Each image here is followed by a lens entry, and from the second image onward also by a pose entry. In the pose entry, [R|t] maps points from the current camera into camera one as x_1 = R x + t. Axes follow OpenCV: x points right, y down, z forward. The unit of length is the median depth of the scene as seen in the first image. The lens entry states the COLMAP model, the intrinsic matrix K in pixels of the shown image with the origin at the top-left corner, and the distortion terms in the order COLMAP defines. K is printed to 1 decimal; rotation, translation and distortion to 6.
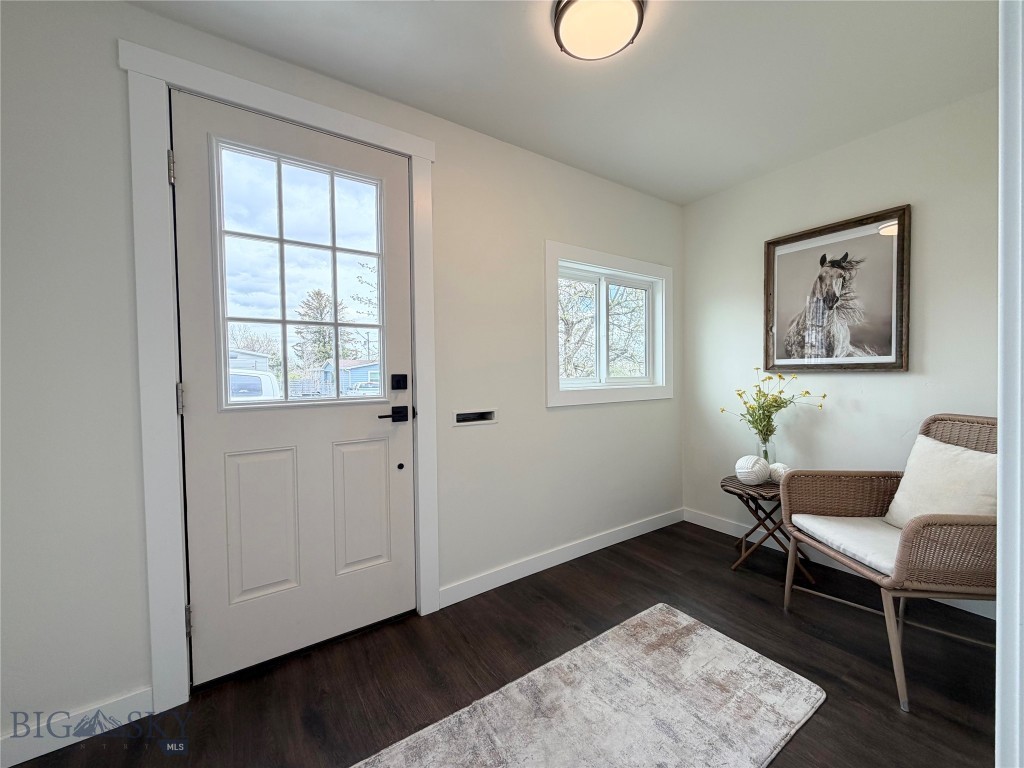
lens RADIAL K [[409.1, 0, 511.6], [0, 409.1, 383.9], [0, 0, 1]] dist [-0.001428, -0.000001]
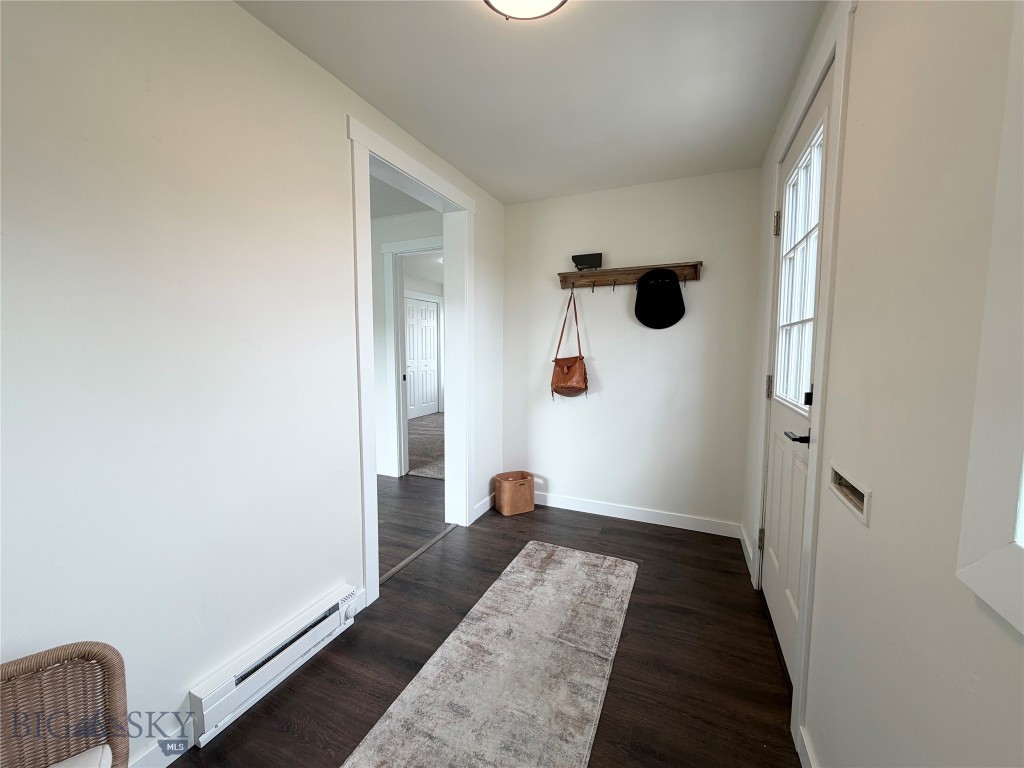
lens RADIAL K [[409.1, 0, 511.8], [0, 409.1, 381.9], [0, 0, 1]] dist [-0.001428, -0.000001]
pose [[-0.846560, 0.064421, -0.528381, 0.704169], [0.002701, 0.993157, 0.116759, -0.143005], [0.532287, 0.097416, -0.840941, 1.719396]]
